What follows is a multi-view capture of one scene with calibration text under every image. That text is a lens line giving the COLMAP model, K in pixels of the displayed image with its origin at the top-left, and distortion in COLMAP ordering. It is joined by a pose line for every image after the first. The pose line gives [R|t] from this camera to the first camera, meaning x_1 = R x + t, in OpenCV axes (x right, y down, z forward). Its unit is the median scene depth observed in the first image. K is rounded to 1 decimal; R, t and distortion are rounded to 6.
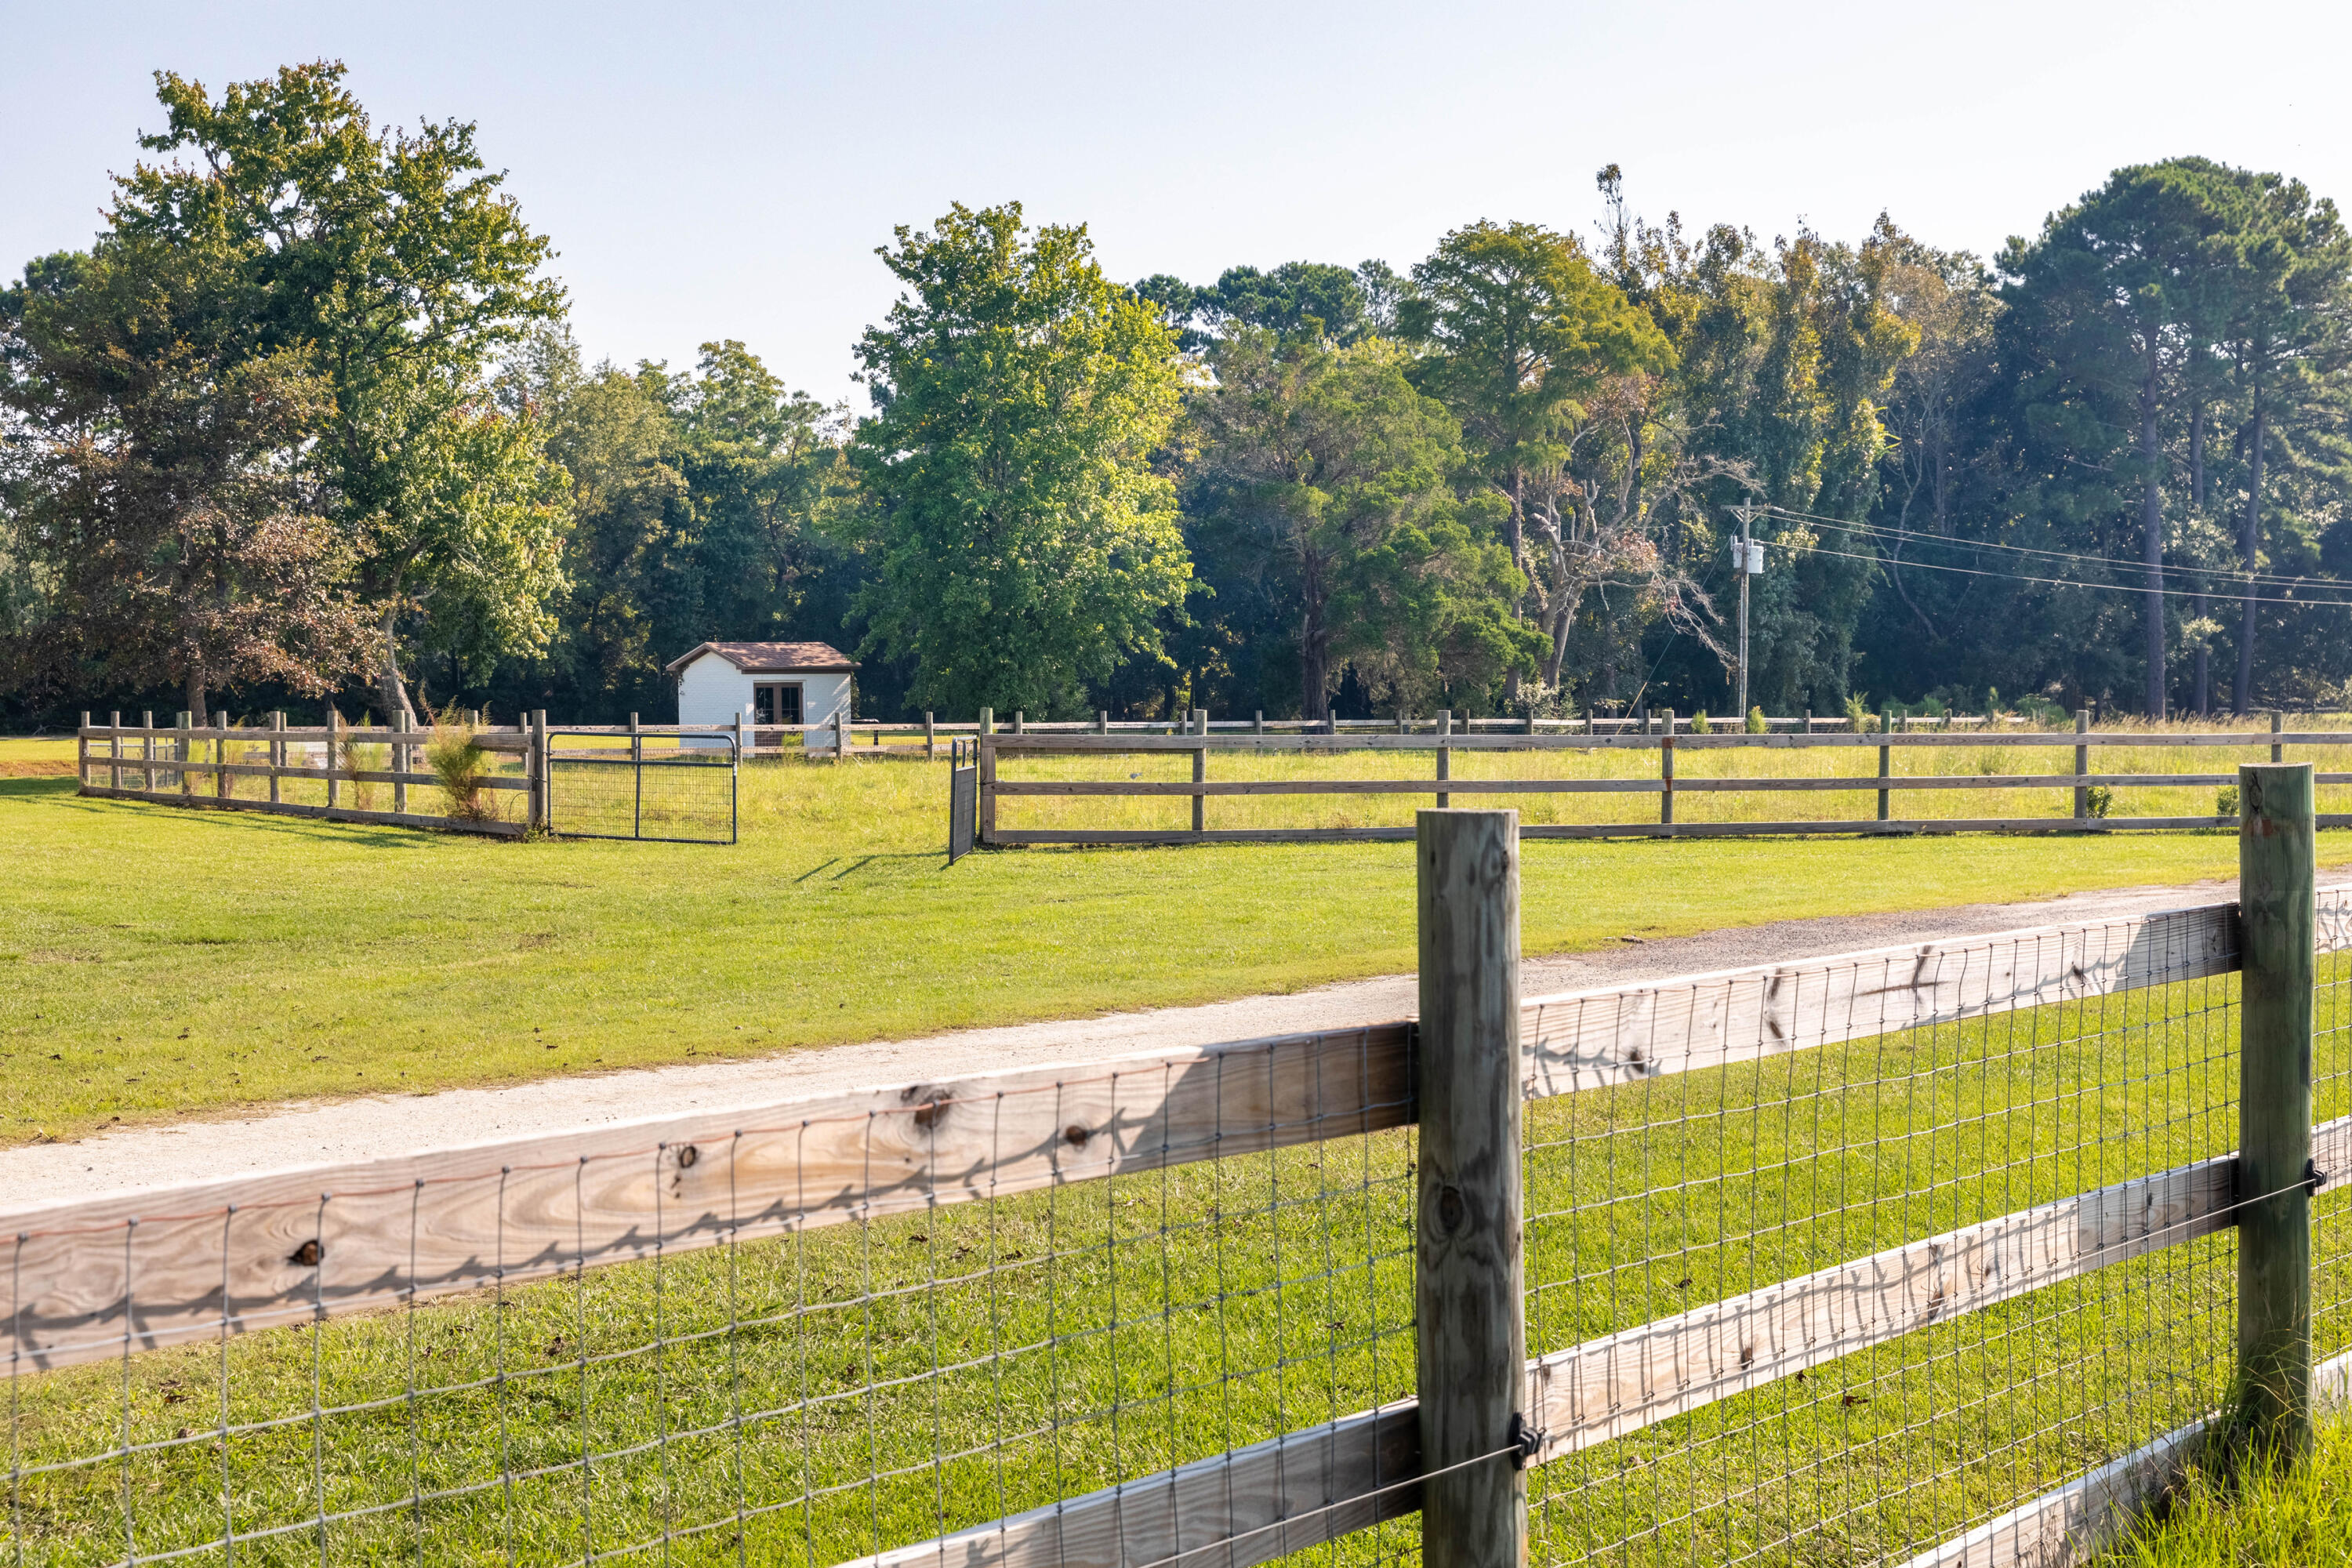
lens RADIAL K [[3196.0, 0, 1175.7], [0, 3196.0, 779.5], [0, 0, 1]] dist [0.068377, 0.000000]
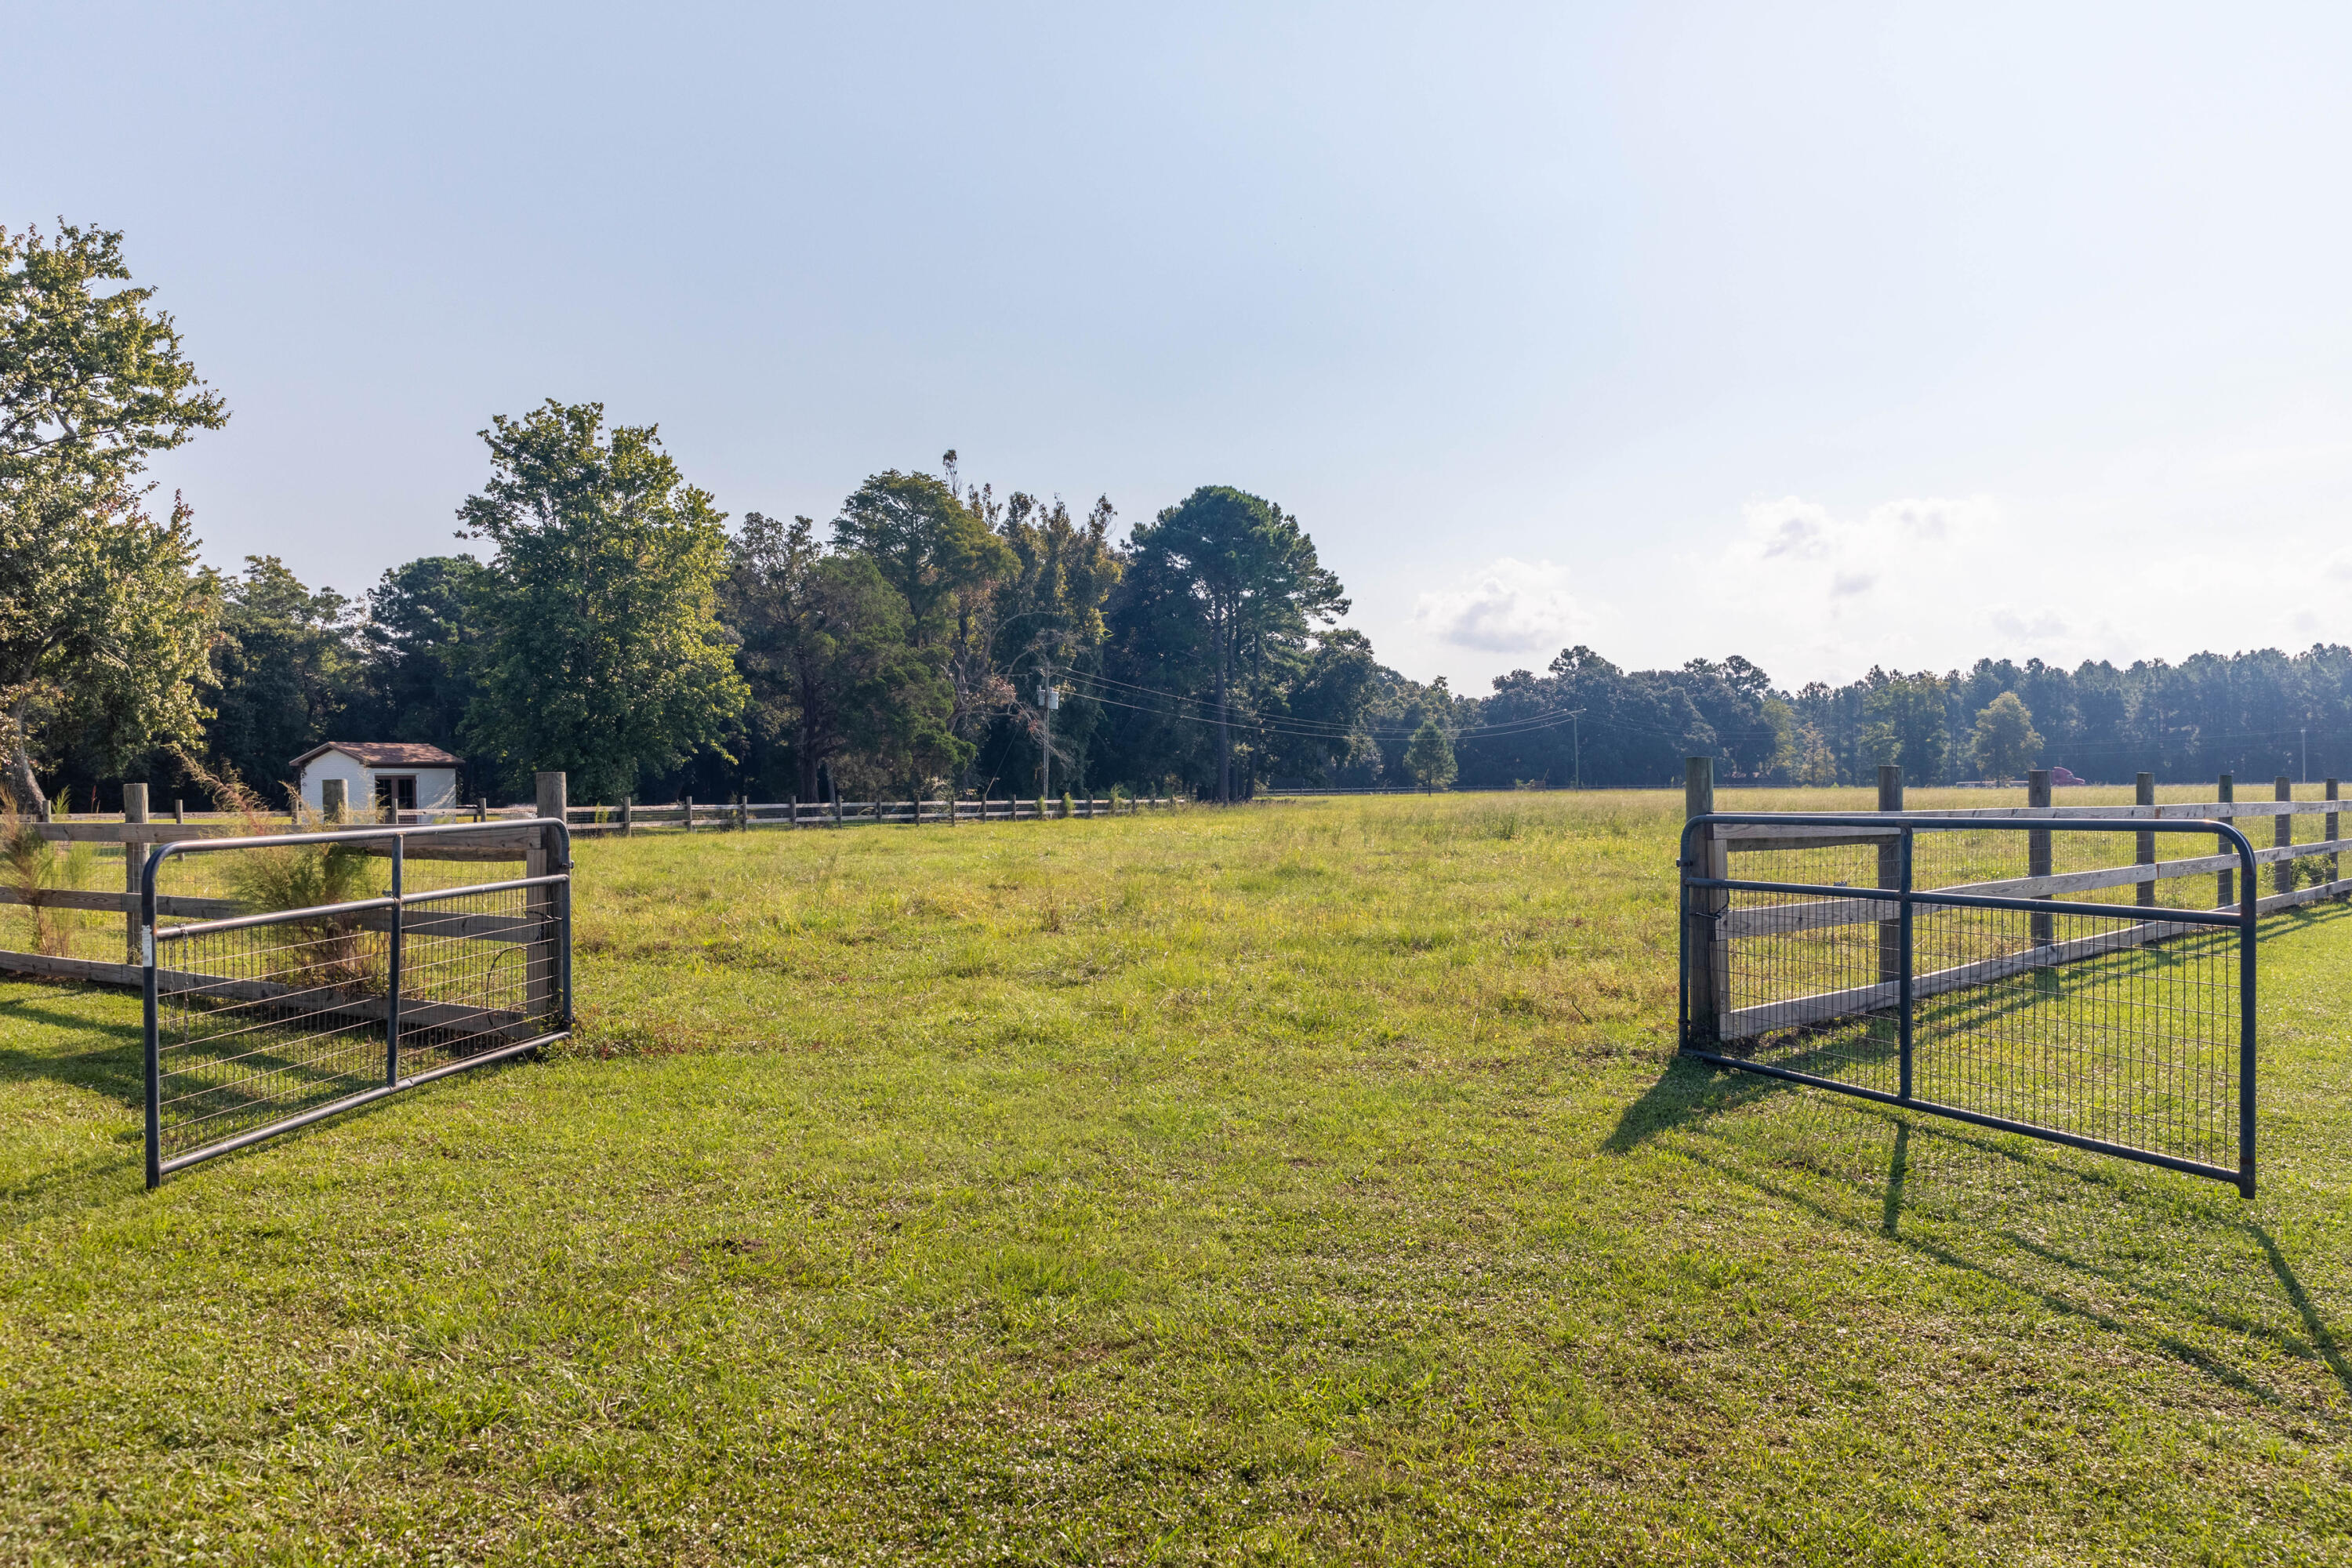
lens RADIAL K [[1576.8, 0, 1178.7], [0, 1576.8, 792.5], [0, 0, 1]] dist [0.006005, 0.013259]
pose [[0.917635, -0.004217, 0.397401, -0.088522], [0.014687, 0.999620, -0.023307, -0.005078], [-0.397152, 0.027224, 0.917349, 0.322780]]
